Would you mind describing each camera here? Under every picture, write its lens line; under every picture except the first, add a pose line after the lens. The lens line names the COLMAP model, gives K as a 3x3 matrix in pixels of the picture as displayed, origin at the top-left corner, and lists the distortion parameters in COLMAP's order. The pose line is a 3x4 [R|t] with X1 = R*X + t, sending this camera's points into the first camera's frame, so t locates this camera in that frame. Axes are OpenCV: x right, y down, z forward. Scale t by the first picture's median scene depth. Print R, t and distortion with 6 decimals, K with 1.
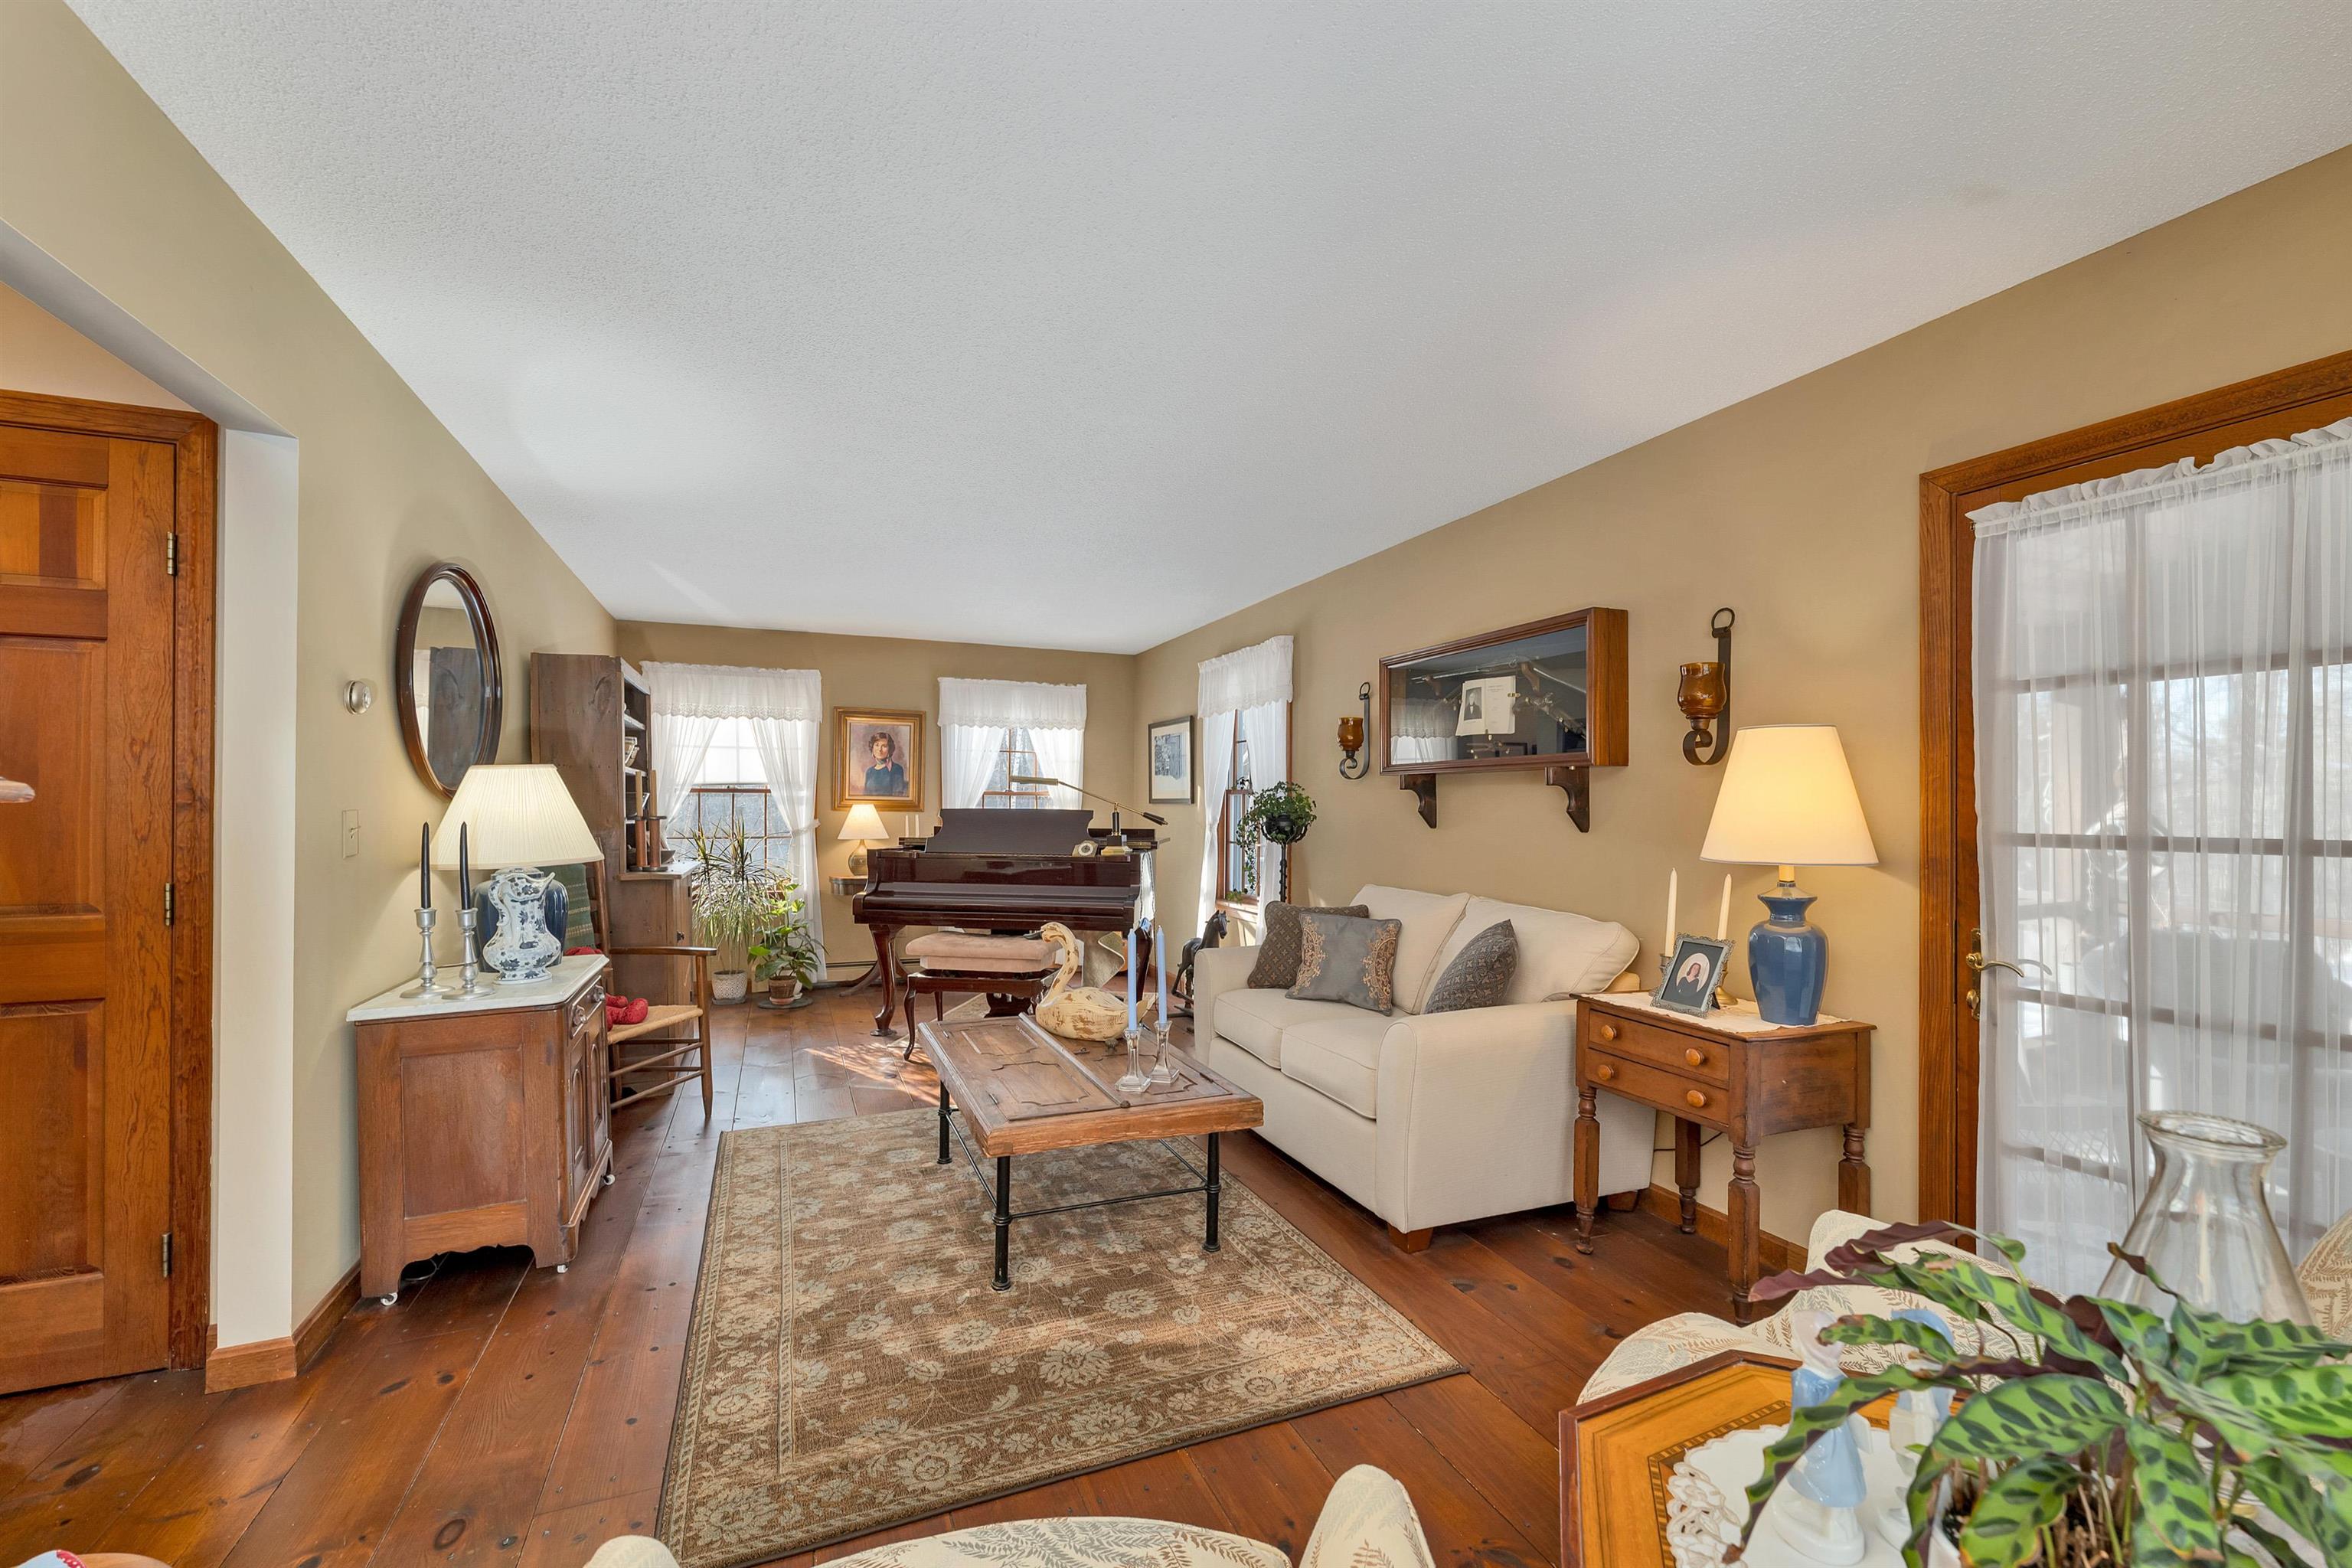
lens RADIAL K [[938.6, 0, 1174.8], [0, 938.6, 803.0], [0, 0, 1]] dist [-0.000004, -0.000195]
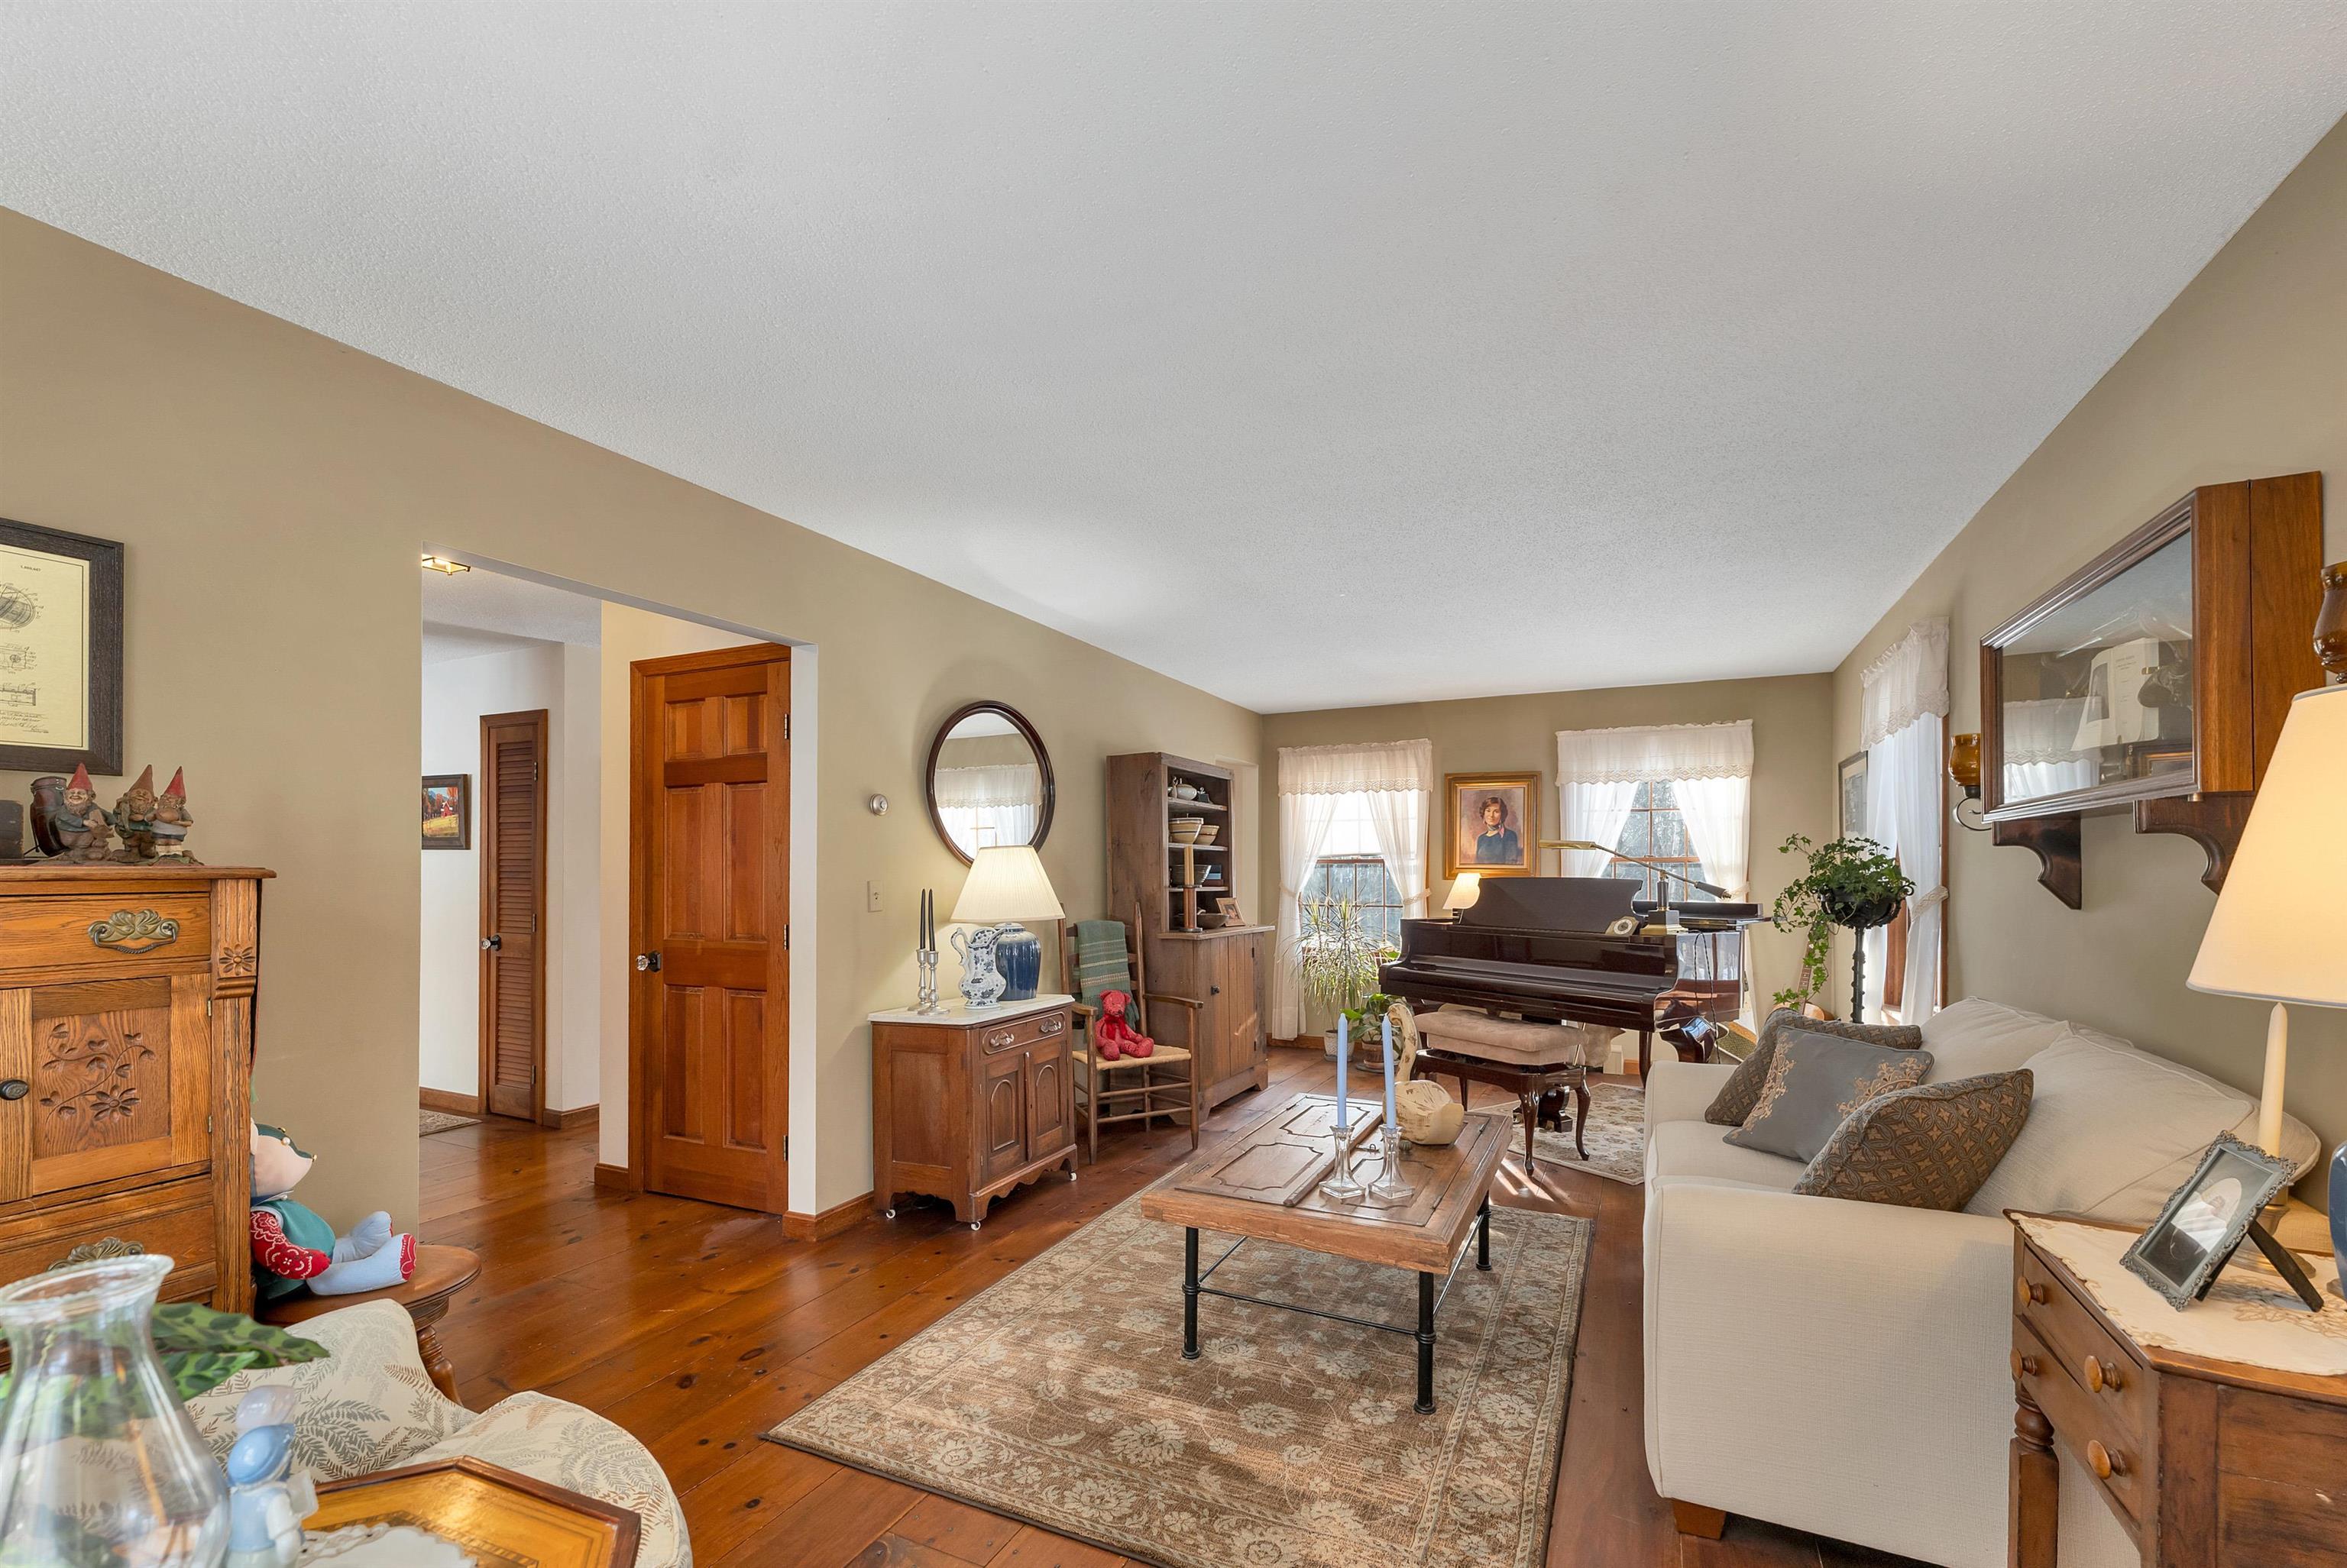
lens RADIAL K [[994.0, 0, 1198.8], [0, 994.0, 869.5], [0, 0, 1]] dist [0.001666, -0.000380]
pose [[0.681053, -0.008714, -0.732182, 0.289472], [0.006784, 0.999961, -0.005591, 0.001373], [0.732203, -0.001160, 0.681086, 0.136851]]
